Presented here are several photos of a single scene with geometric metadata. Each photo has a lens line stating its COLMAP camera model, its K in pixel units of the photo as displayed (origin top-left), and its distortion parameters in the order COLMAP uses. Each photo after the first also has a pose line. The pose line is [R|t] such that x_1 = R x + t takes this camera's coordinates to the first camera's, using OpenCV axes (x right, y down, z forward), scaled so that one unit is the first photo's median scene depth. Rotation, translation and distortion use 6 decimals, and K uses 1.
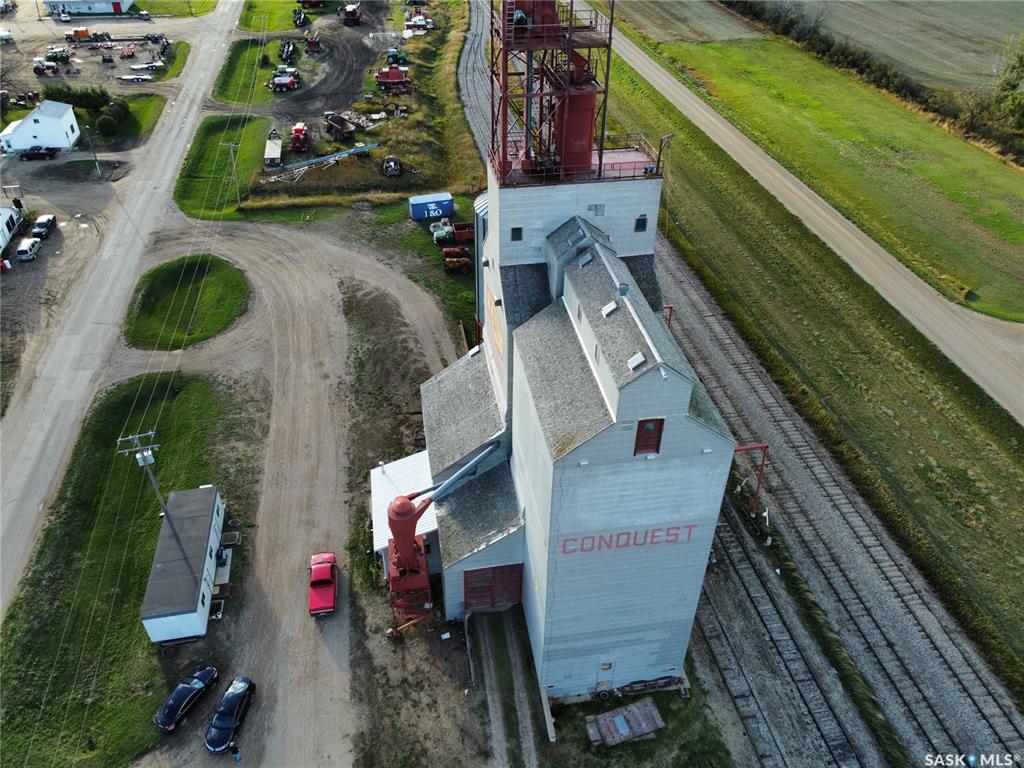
lens RADIAL K [[777.2, 0, 509.4], [0, 777.2, 386.1], [0, 0, 1]] dist [-0.002716, -0.000564]
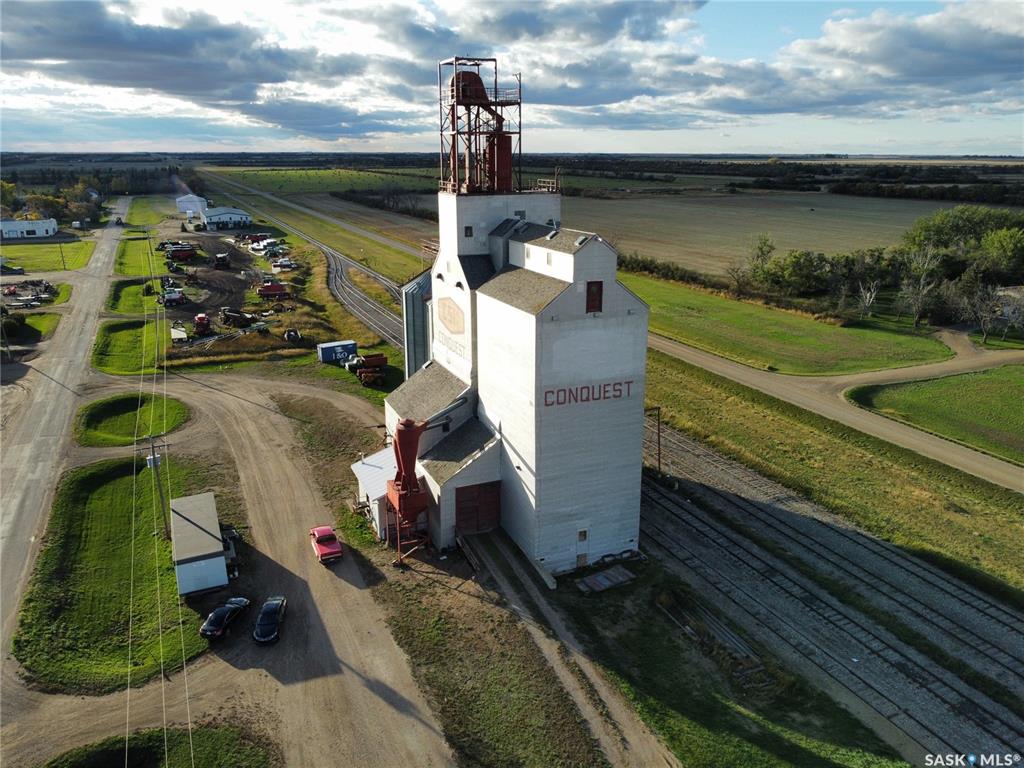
lens RADIAL K [[777.2, 0, 510.8], [0, 777.2, 383.4], [0, 0, 1]] dist [-0.002716, -0.000564]
pose [[0.971246, -0.078048, 0.224924, -0.219020], [0.152339, 0.929751, -0.335196, 0.469383], [-0.182962, 0.359822, 0.914906, -0.184802]]
